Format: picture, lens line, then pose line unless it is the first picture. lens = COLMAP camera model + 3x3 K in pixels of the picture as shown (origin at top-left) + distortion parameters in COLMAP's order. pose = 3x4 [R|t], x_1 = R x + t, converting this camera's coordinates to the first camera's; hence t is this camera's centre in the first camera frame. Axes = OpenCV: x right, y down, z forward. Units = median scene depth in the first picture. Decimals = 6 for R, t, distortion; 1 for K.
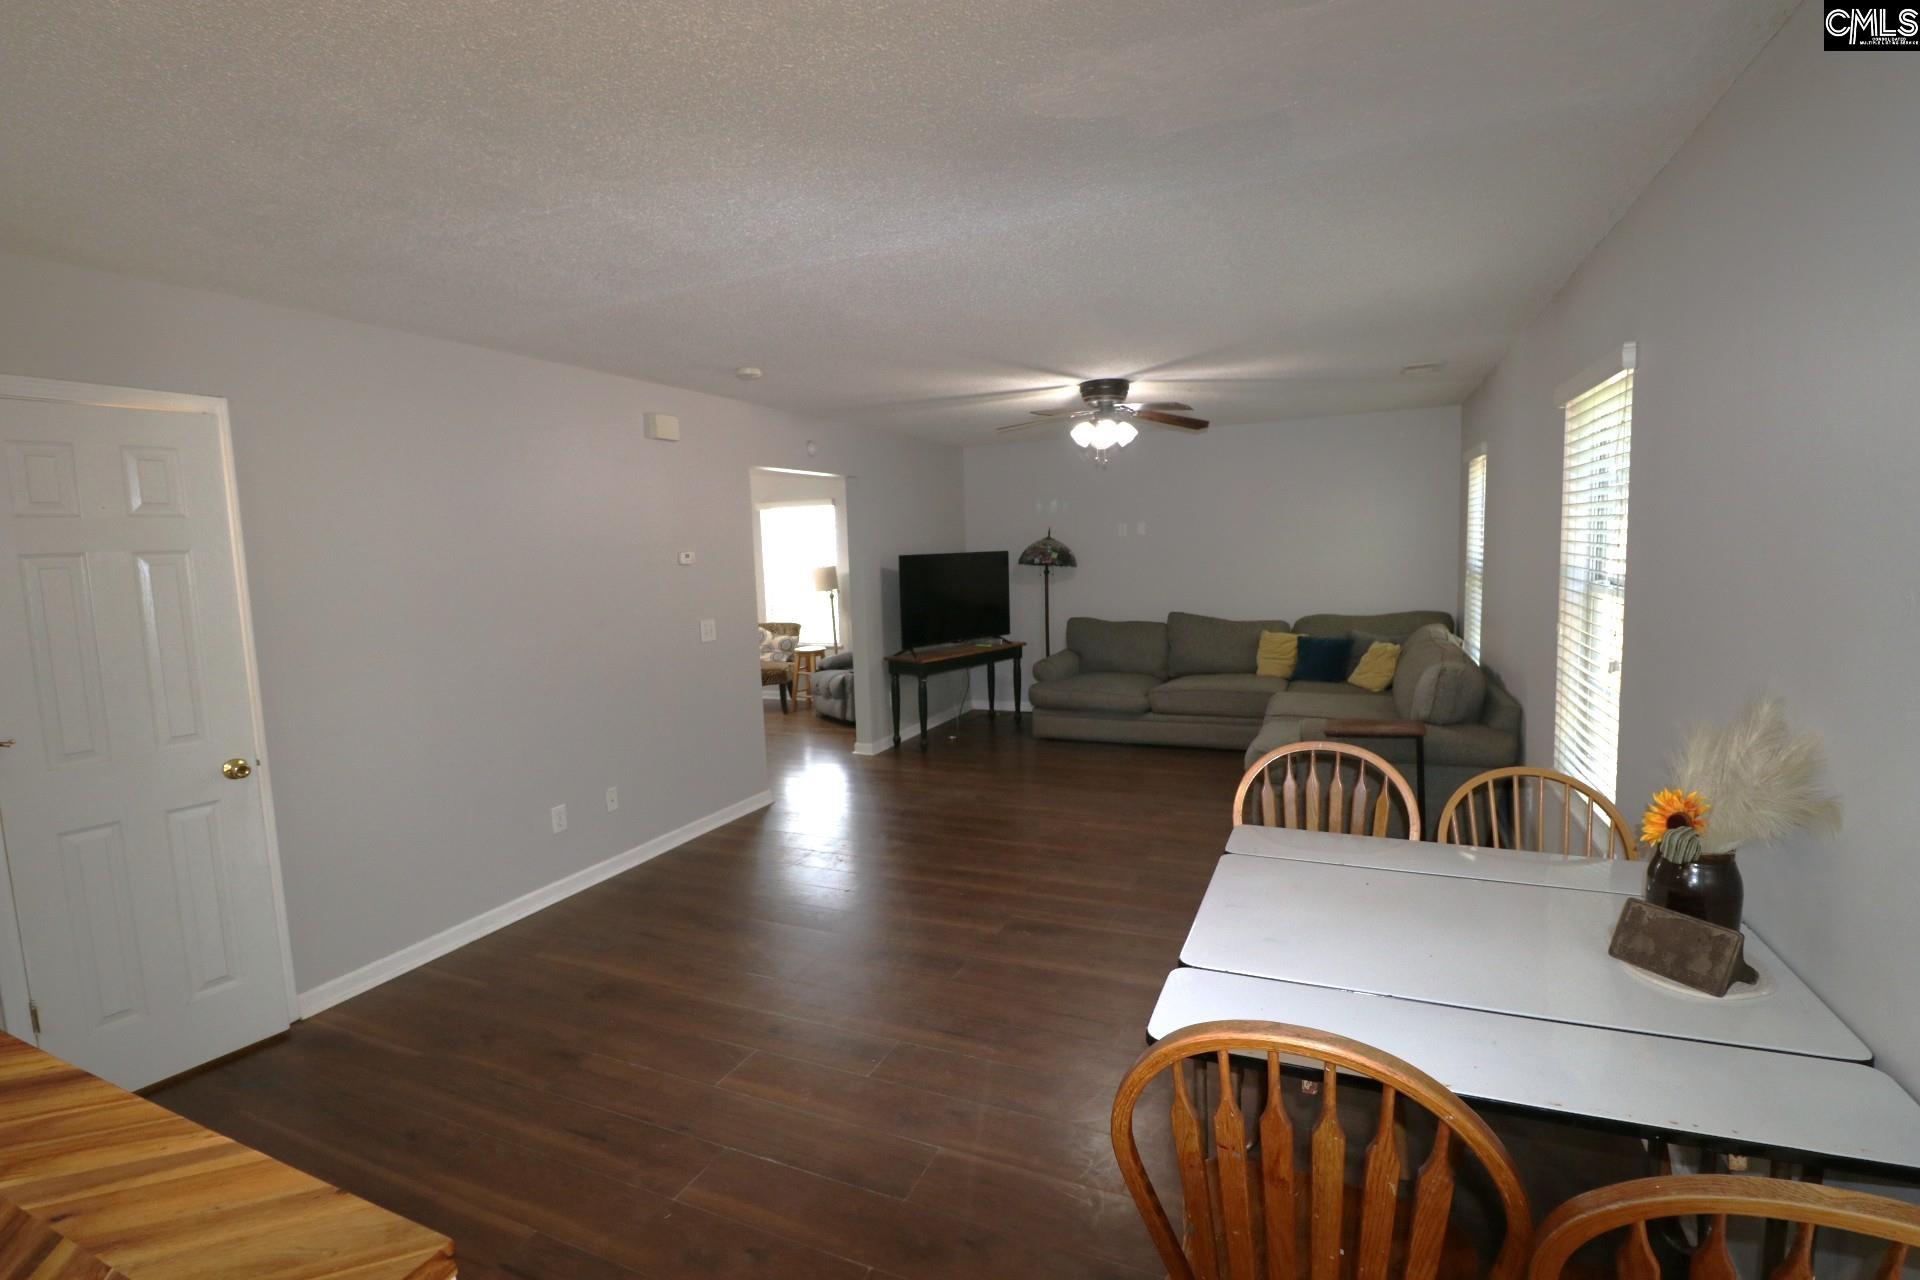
lens RADIAL K [[882.6, 0, 957.2], [0, 882.6, 631.4], [0, 0, 1]] dist [-0.004118, -0.000473]
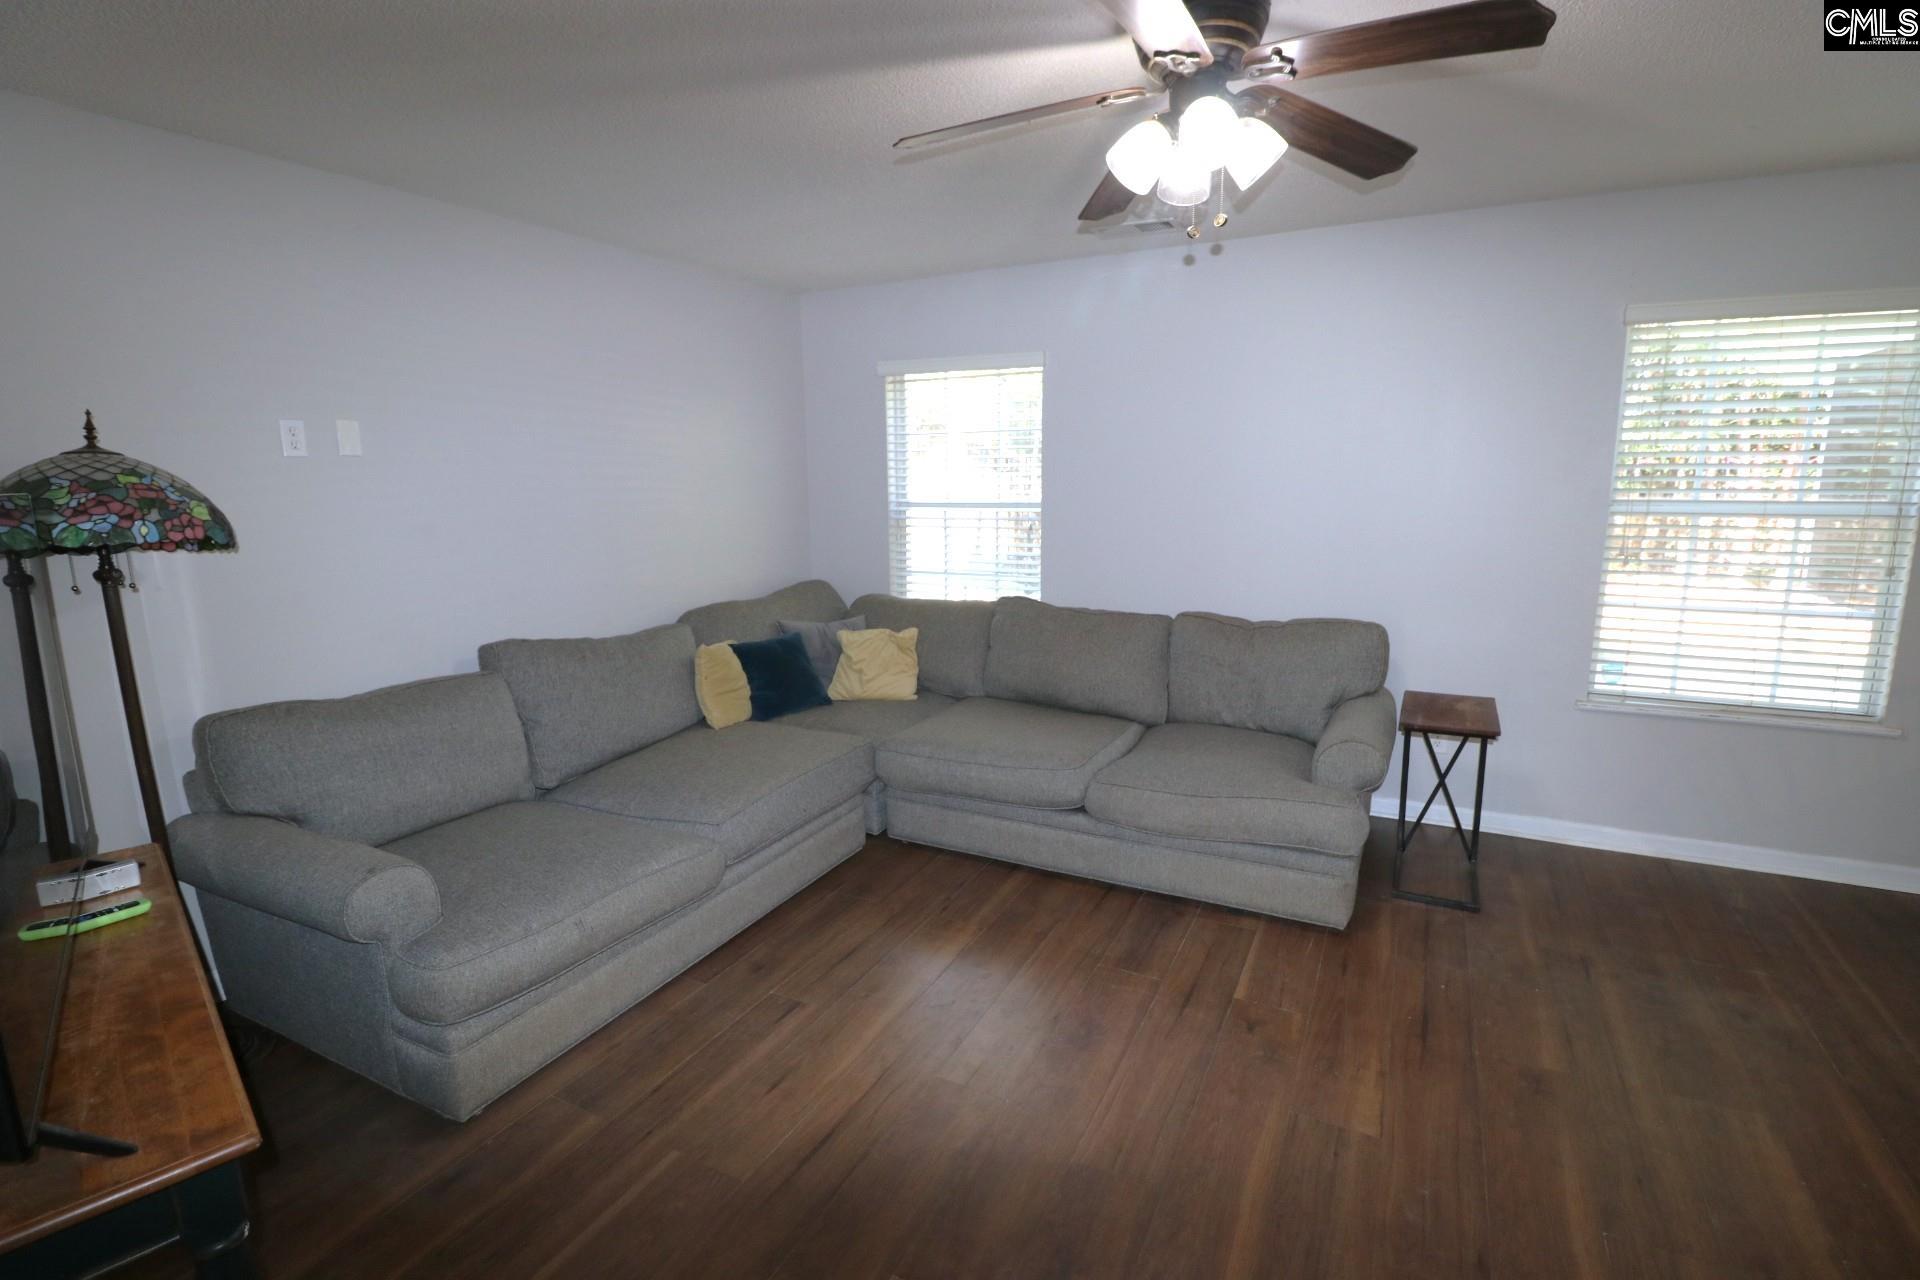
lens RADIAL K [[882.6, 0, 957.2], [0, 882.6, 631.4], [0, 0, 1]] dist [-0.004118, -0.000473]
pose [[0.070593, -0.141501, 0.987418, -0.171449], [0.116277, 0.984306, 0.132742, -0.063094], [-0.990705, 0.105444, 0.085938, 0.811365]]
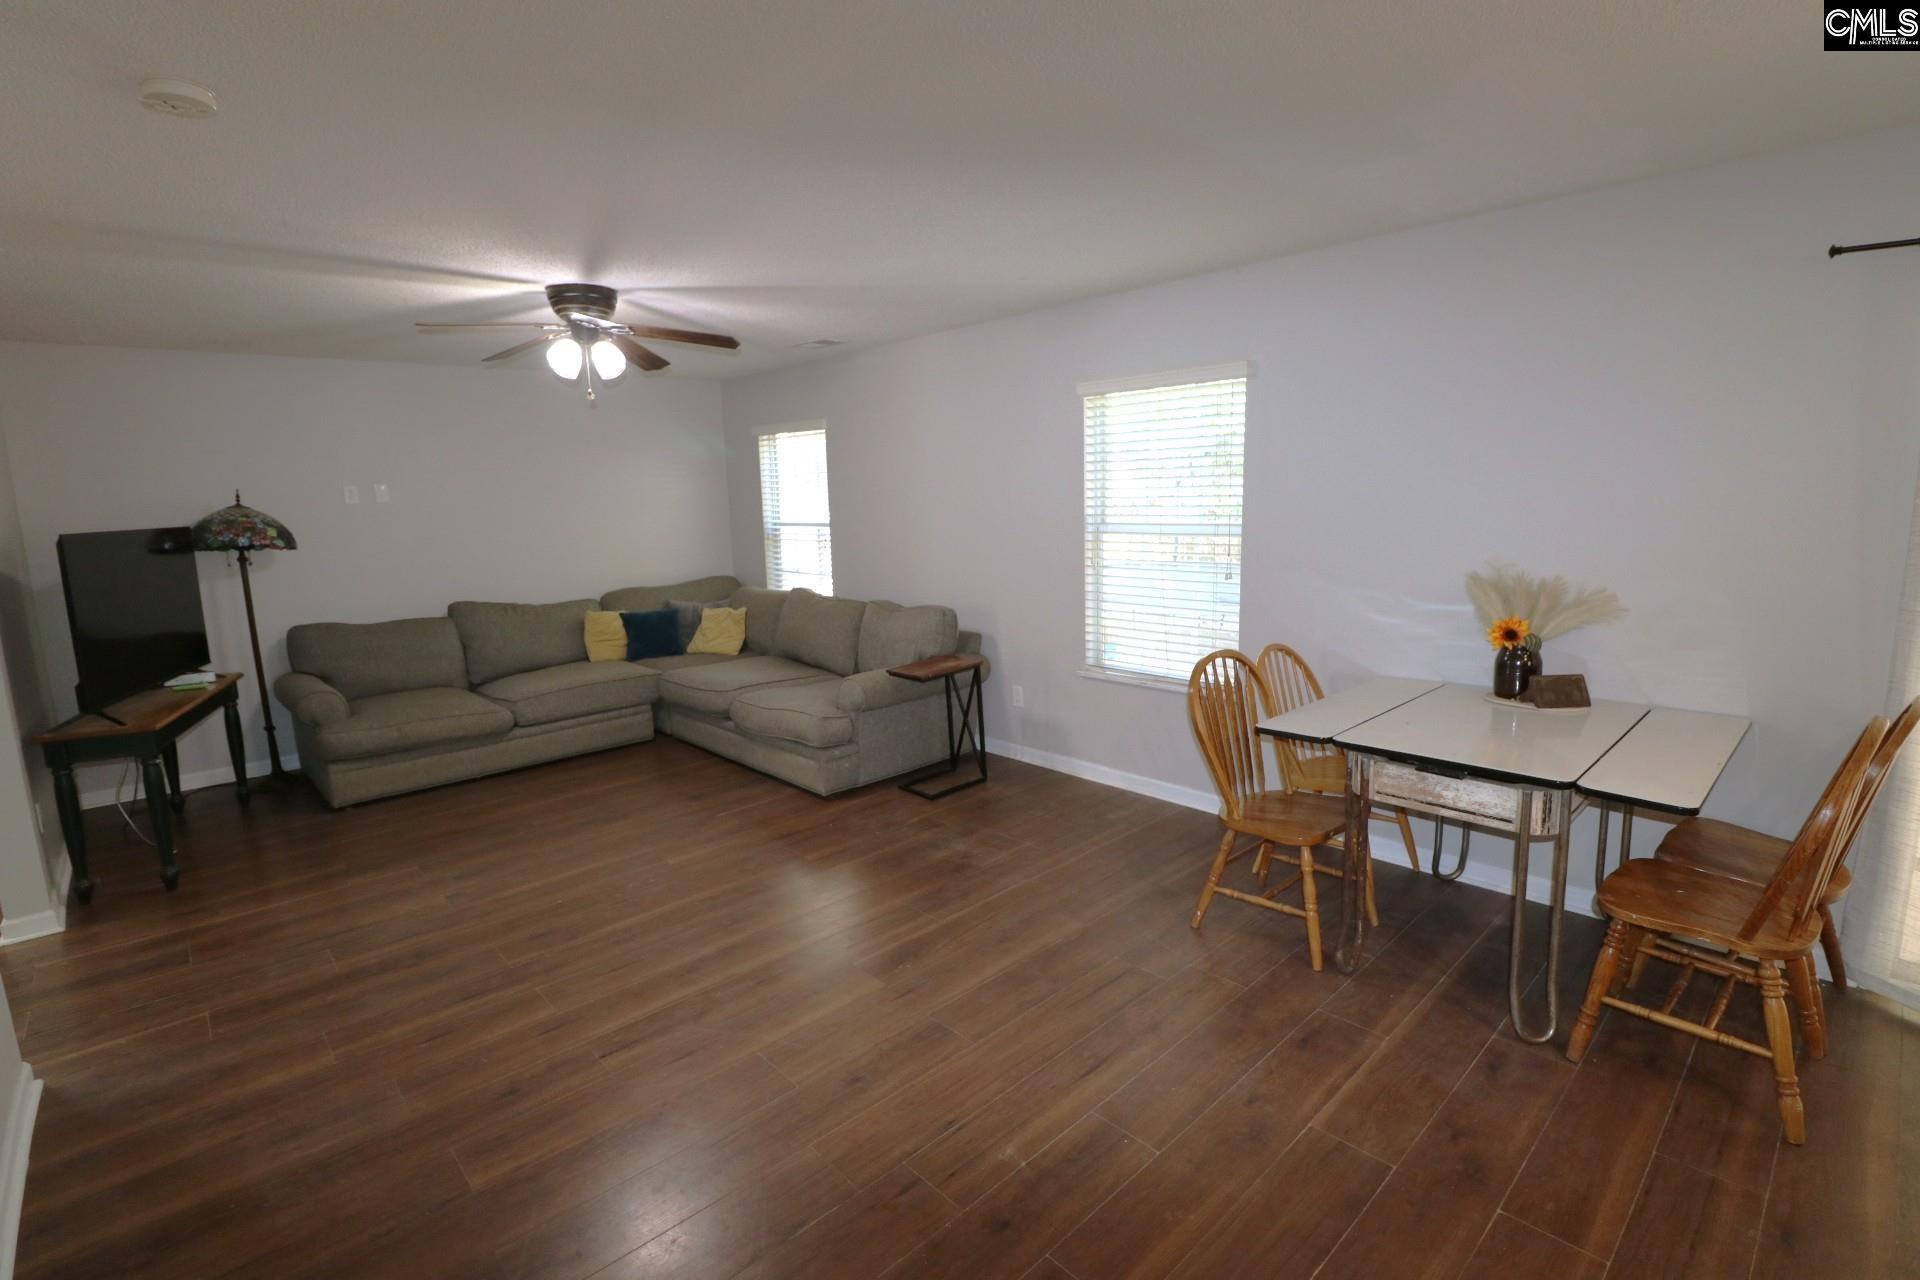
lens RADIAL K [[882.6, 0, 957.2], [0, 882.6, 631.4], [0, 0, 1]] dist [-0.004118, -0.000473]
pose [[0.398504, -0.120422, 0.909227, -0.312208], [0.109831, 0.990475, 0.083045, -0.013826], [-0.910567, 0.066768, 0.407934, 0.312050]]
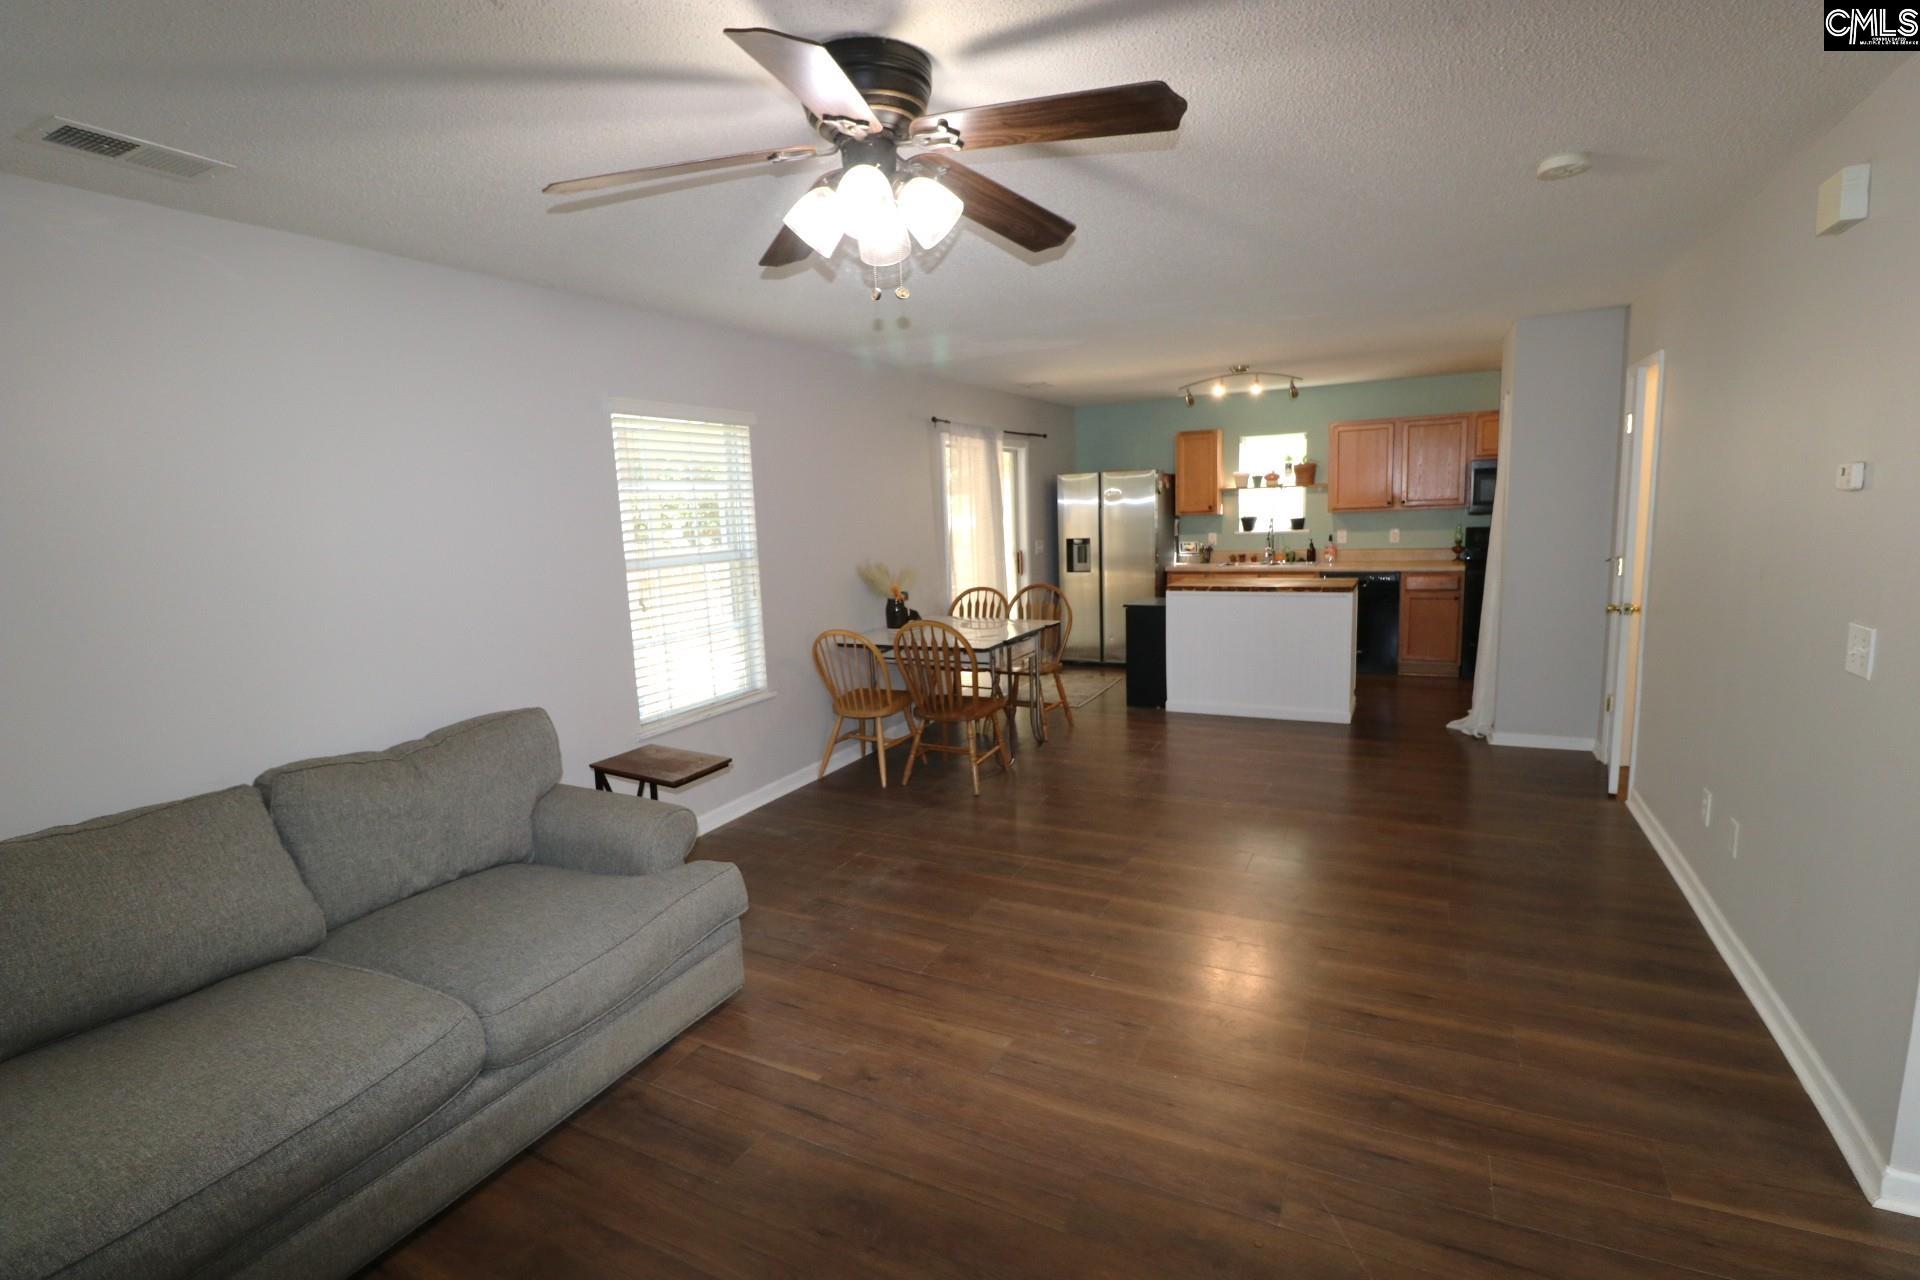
lens RADIAL K [[882.6, 0, 957.2], [0, 882.6, 631.4], [0, 0, 1]] dist [-0.004118, -0.000473]
pose [[-0.994496, 0.064827, 0.082317, 0.086818], [0.082980, 0.966974, 0.240988, -0.104240], [-0.063976, 0.246492, -0.967031, 1.040208]]
